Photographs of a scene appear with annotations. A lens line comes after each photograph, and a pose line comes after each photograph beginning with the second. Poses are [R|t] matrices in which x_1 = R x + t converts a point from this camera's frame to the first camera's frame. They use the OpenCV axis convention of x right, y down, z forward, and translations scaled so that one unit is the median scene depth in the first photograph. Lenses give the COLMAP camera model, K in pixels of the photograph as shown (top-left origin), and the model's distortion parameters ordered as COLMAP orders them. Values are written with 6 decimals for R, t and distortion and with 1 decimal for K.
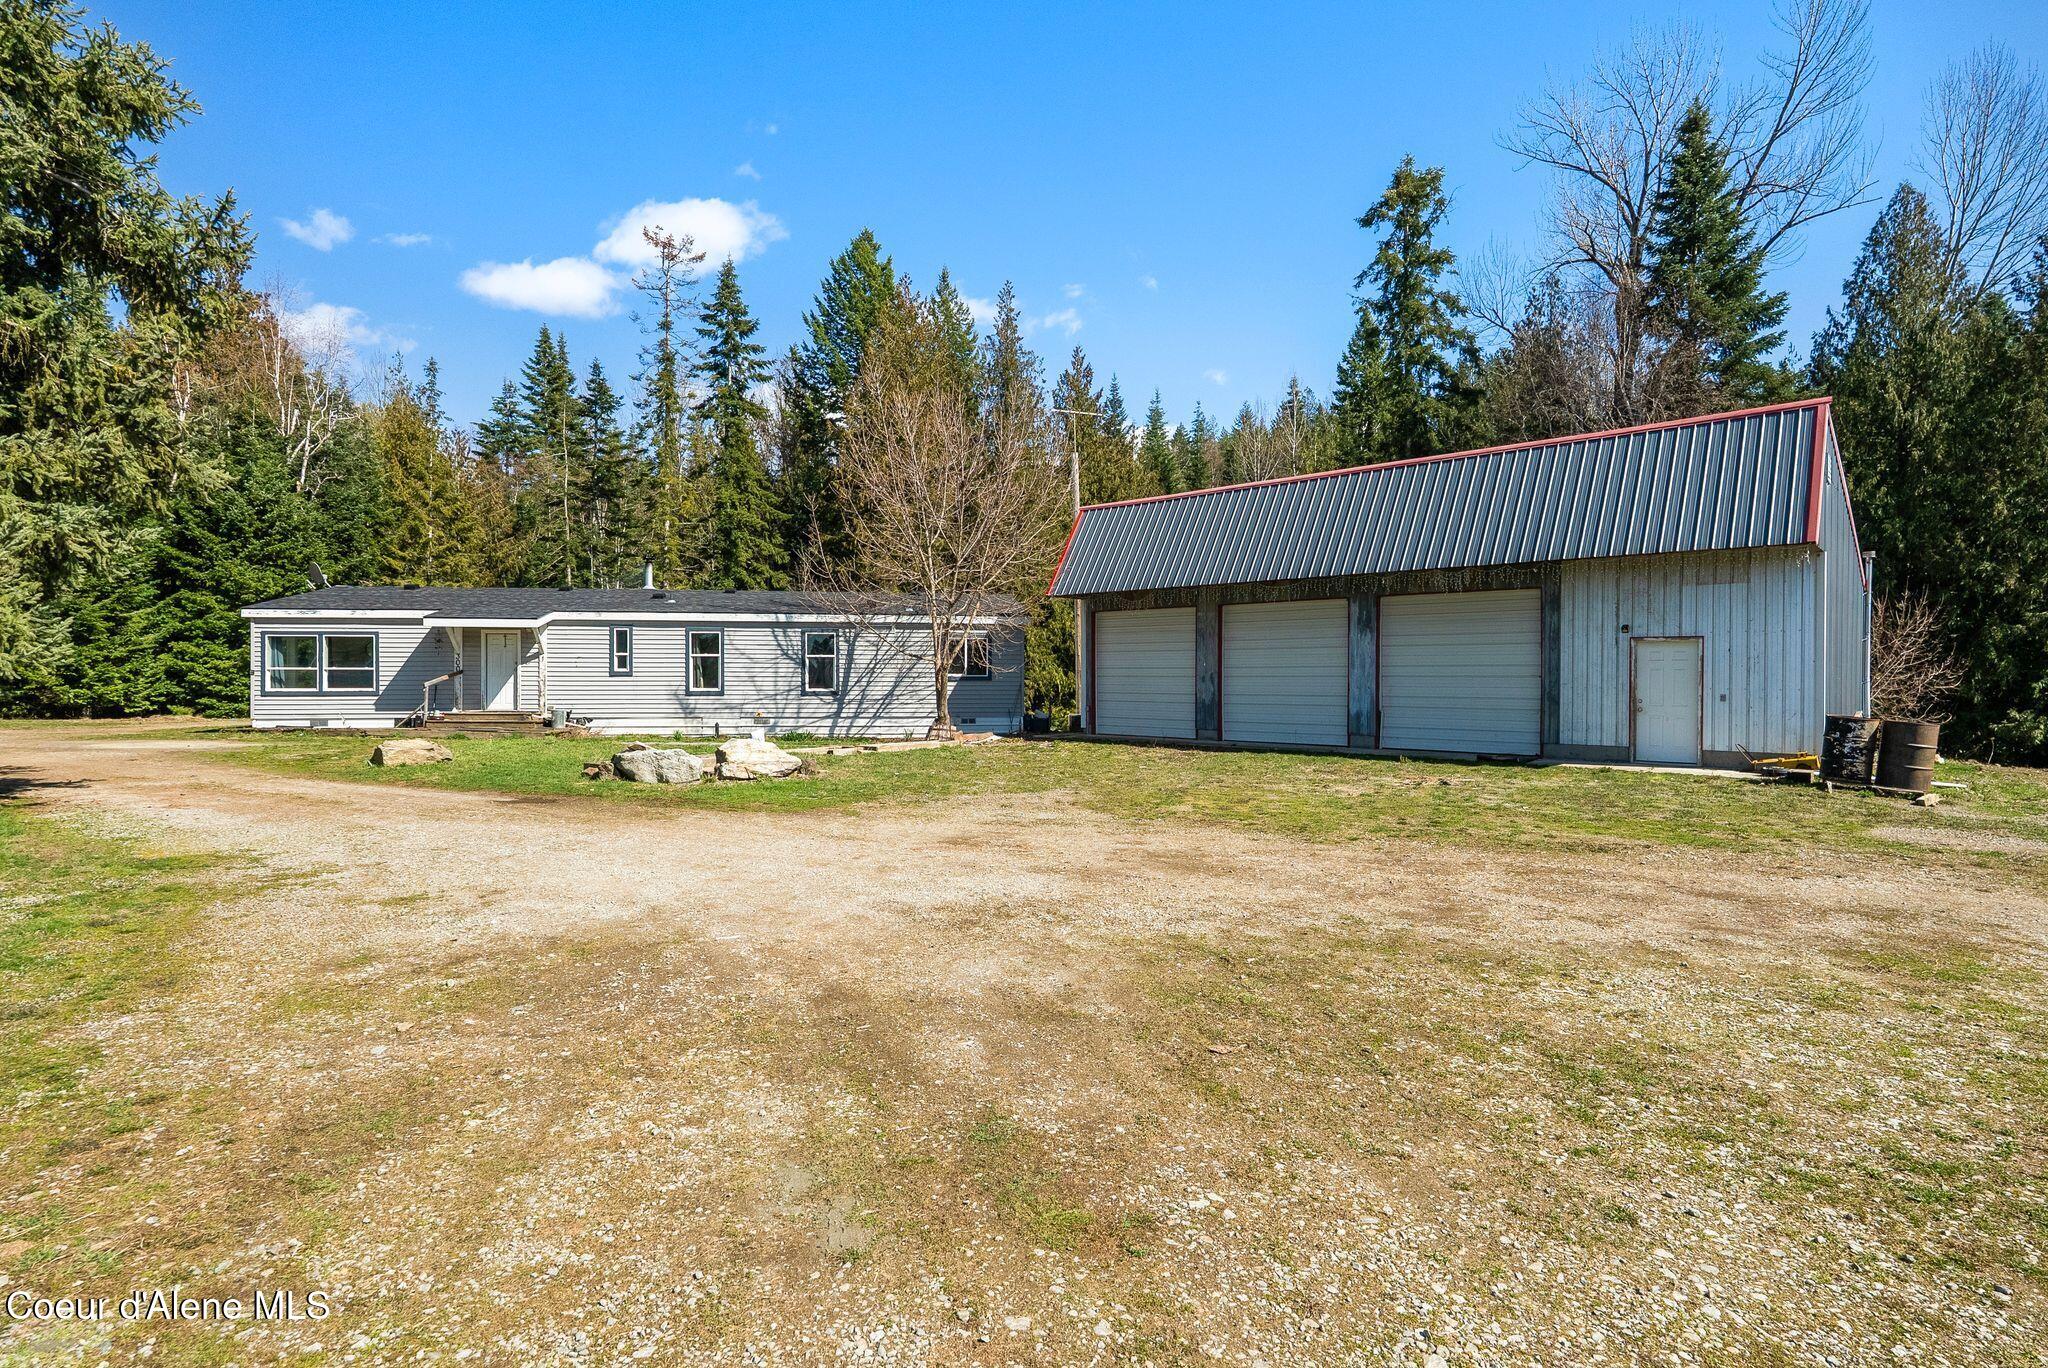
lens RADIAL K [[1200.6, 0, 1024.0], [0, 1200.6, 684.0], [0, 0, 1]] dist [-0.019643, -0.000938]
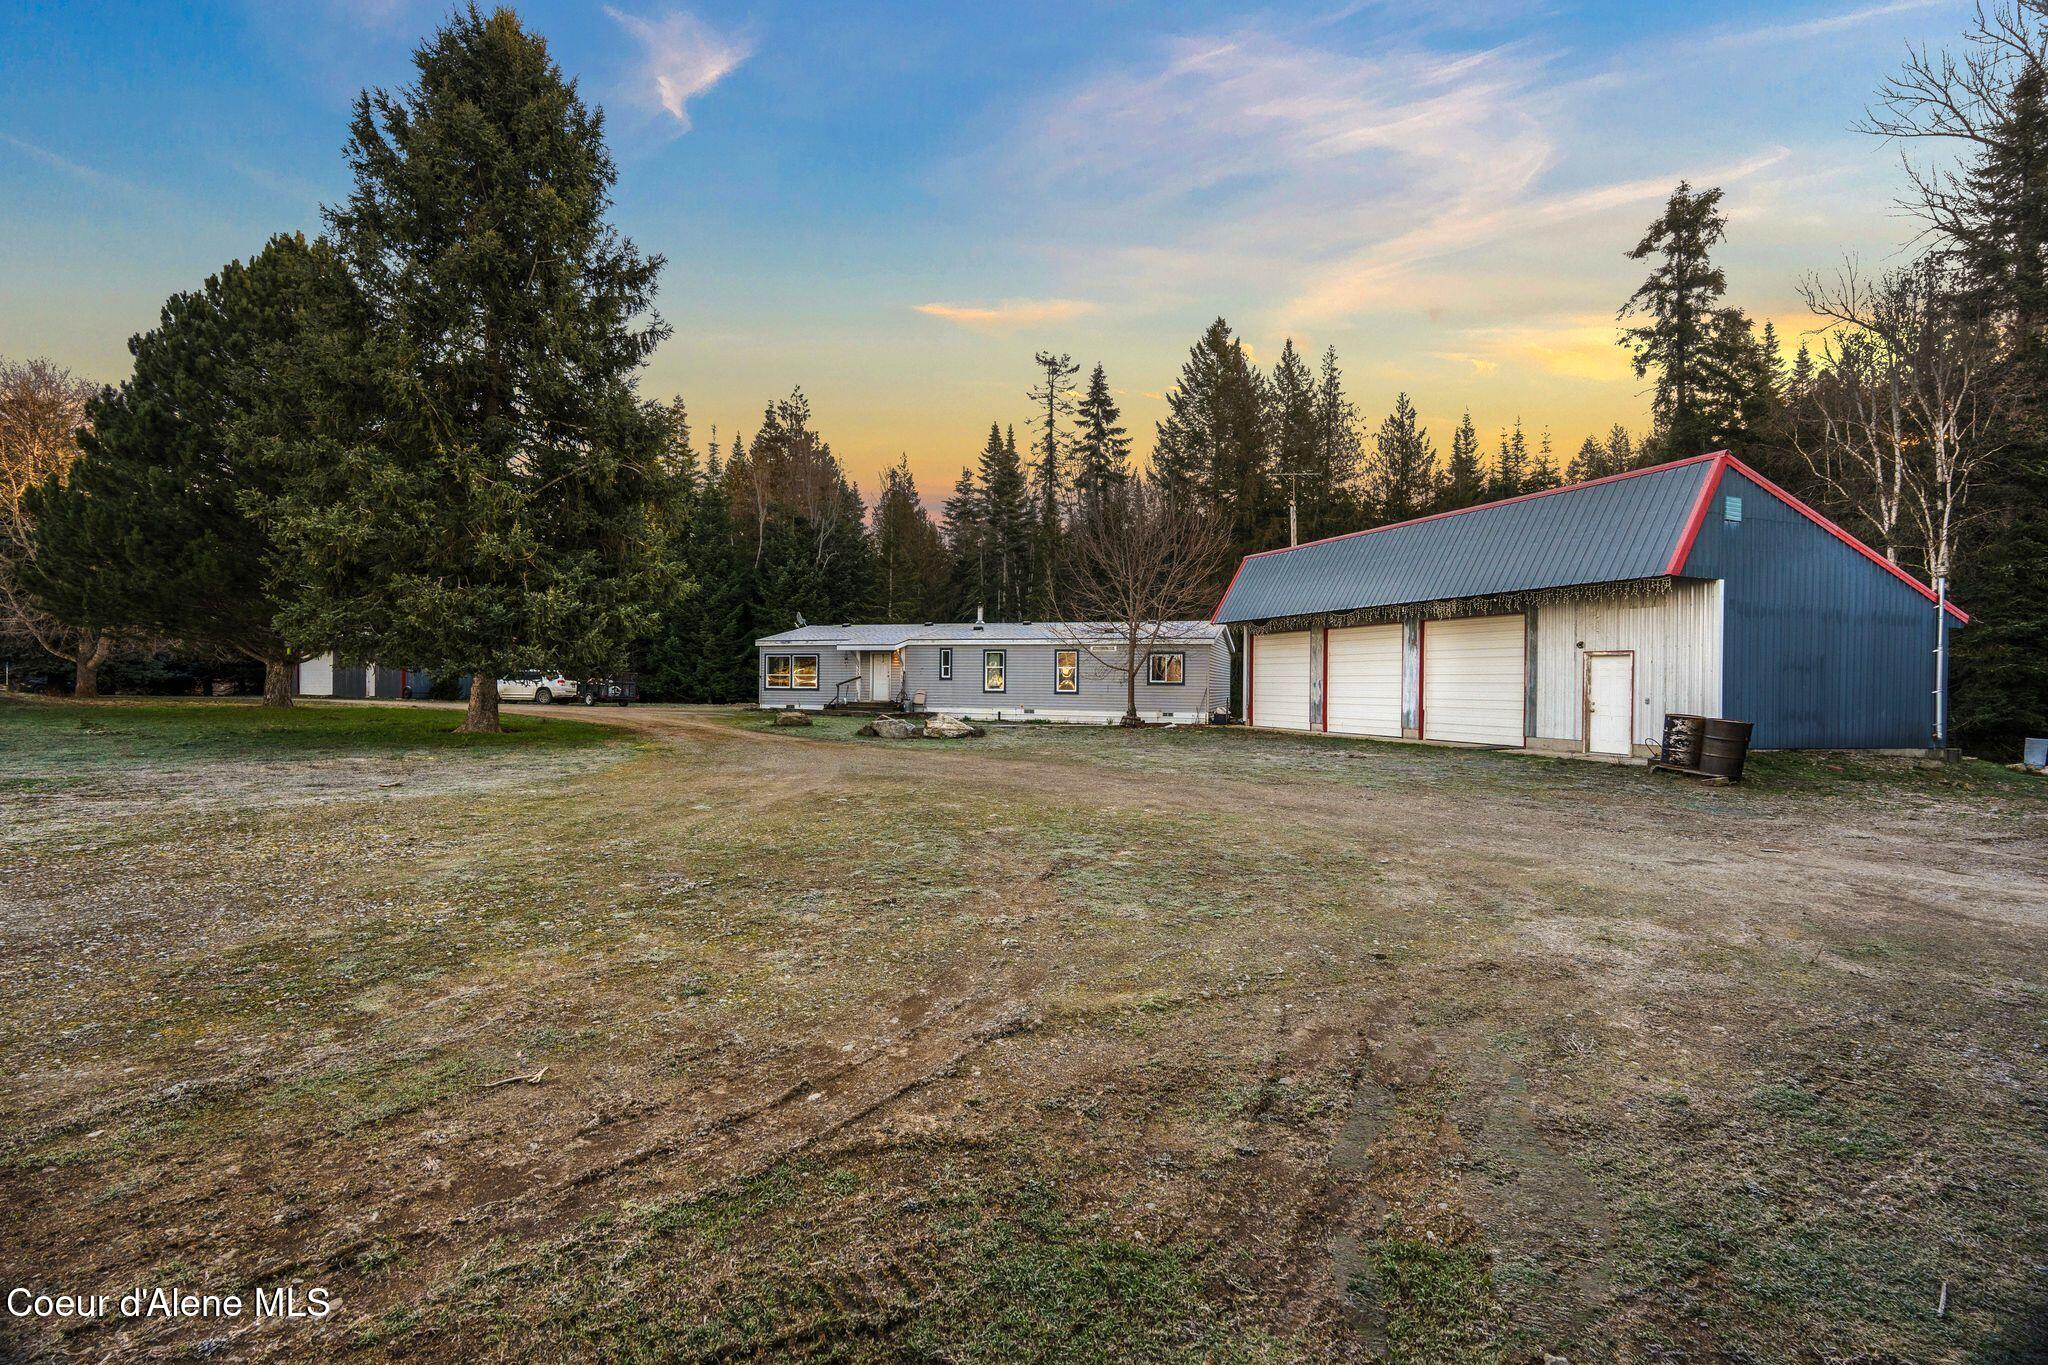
lens RADIAL K [[1730.0, 0, 1024.0], [0, 1730.0, 682.5], [0, 0, 1]] dist [-0.001659, -0.042817]
pose [[0.811443, 0.005044, -0.584410, 0.808866], [-0.014088, 0.999841, -0.010931, 0.014839], [0.584262, 0.017102, 0.811385, -0.589627]]
